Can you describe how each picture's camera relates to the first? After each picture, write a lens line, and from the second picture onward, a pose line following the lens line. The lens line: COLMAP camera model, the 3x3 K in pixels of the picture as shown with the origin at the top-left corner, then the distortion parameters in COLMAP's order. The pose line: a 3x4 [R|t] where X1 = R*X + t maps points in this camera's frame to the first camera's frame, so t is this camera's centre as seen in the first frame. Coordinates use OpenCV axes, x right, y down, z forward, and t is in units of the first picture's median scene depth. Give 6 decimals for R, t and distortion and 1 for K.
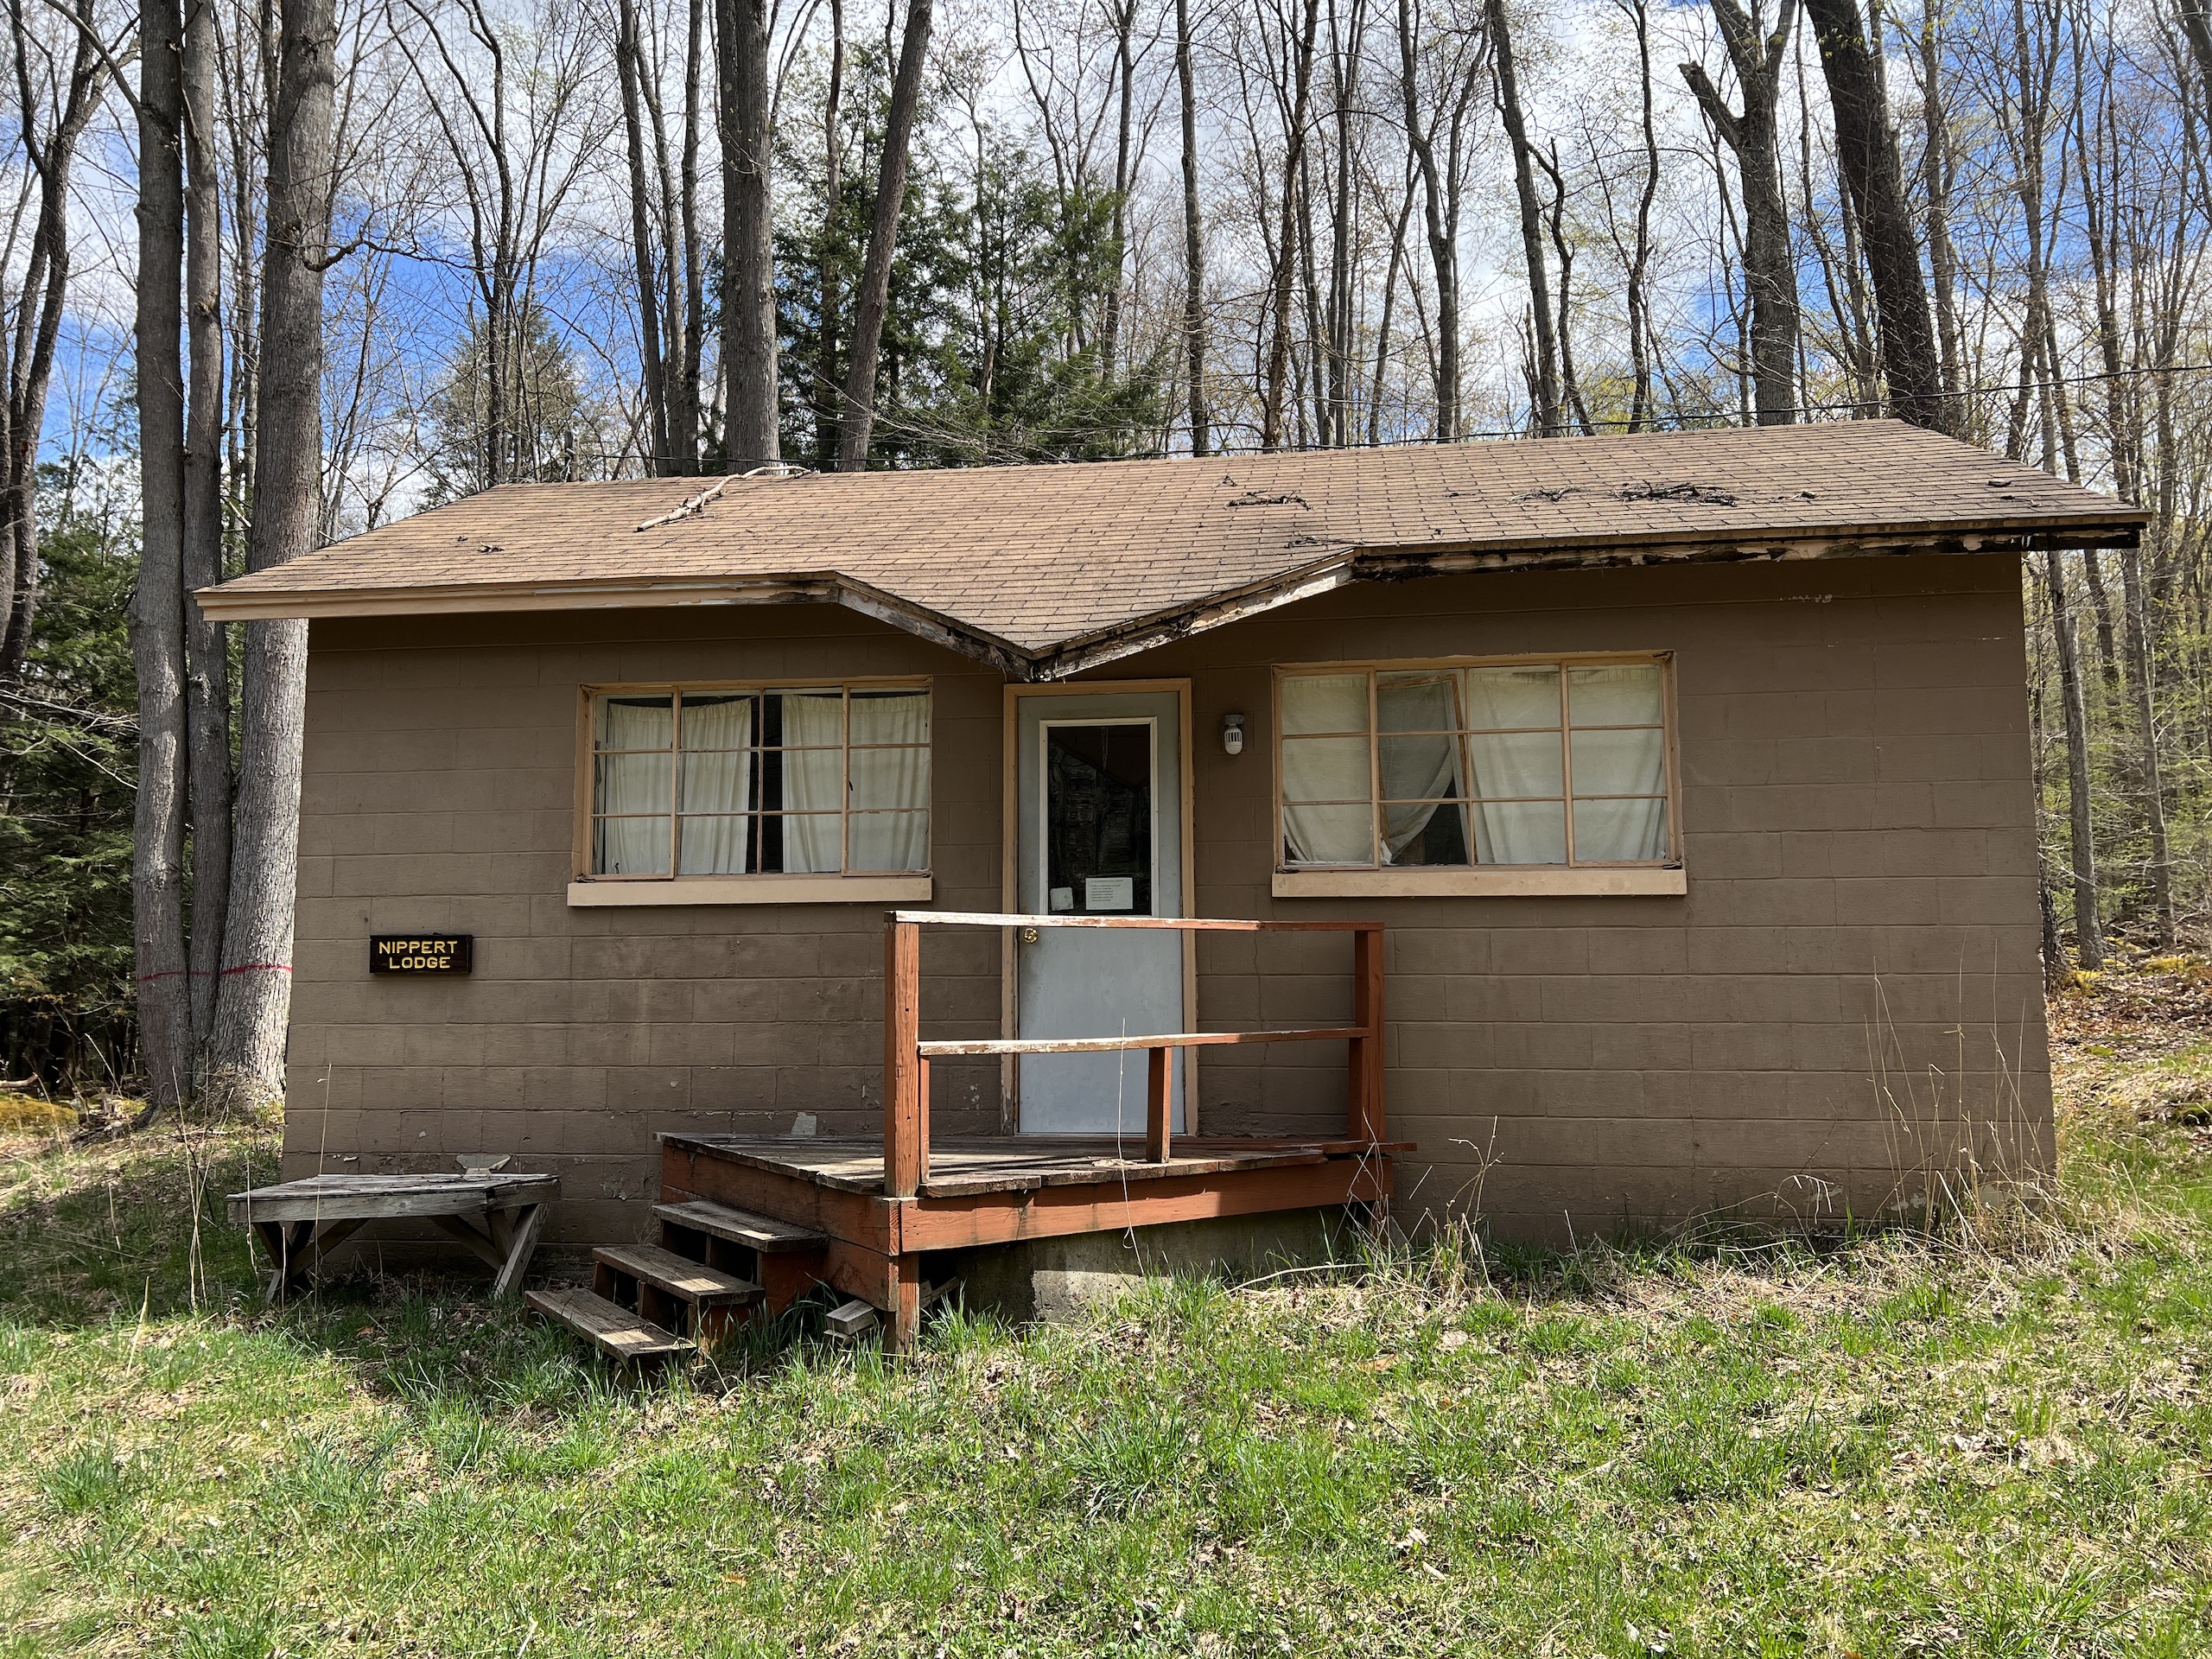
lens RADIAL K [[1643.4, 0, 1105.2], [0, 1643.4, 827.6], [0, 0, 1]] dist [0.030345, -0.024464]
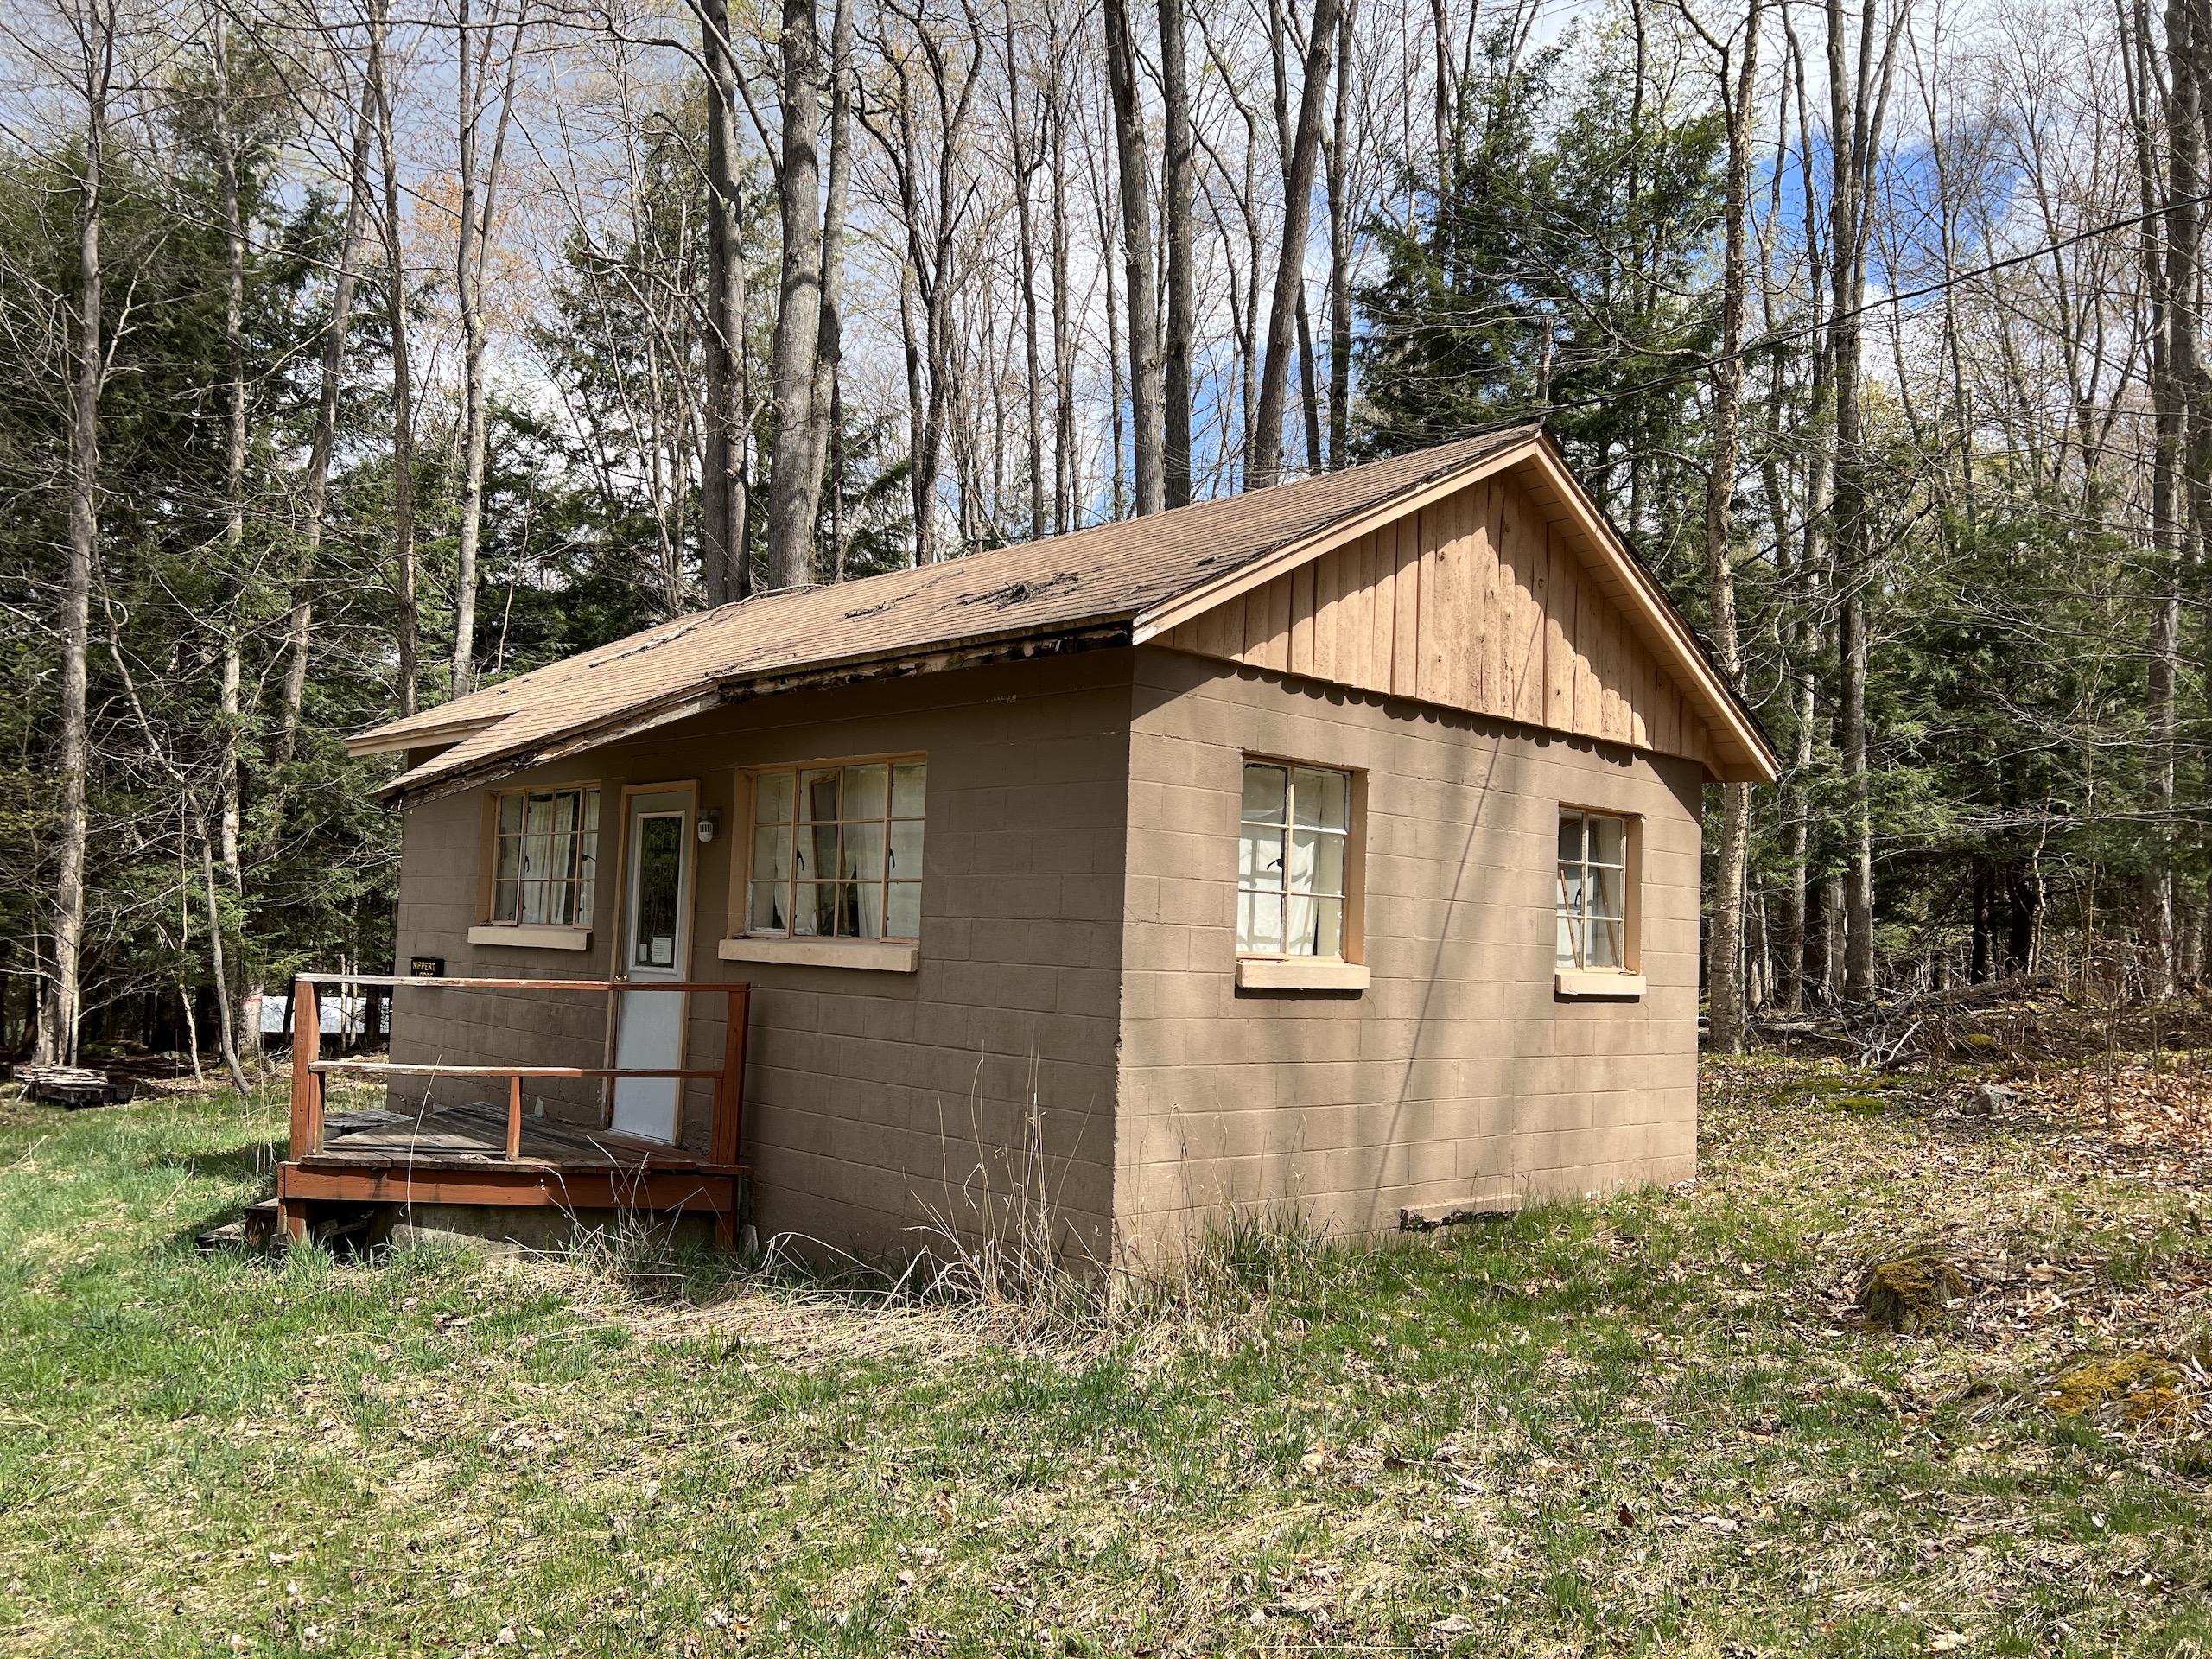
lens RADIAL K [[1643.4, 0, 1104.7], [0, 1643.4, 834.3], [0, 0, 1]] dist [0.030345, -0.024464]
pose [[0.808880, -0.008698, -0.587910, 1.109068], [0.022578, 0.999613, 0.016275, -0.067710], [0.587541, -0.026439, 0.808763, 0.177976]]
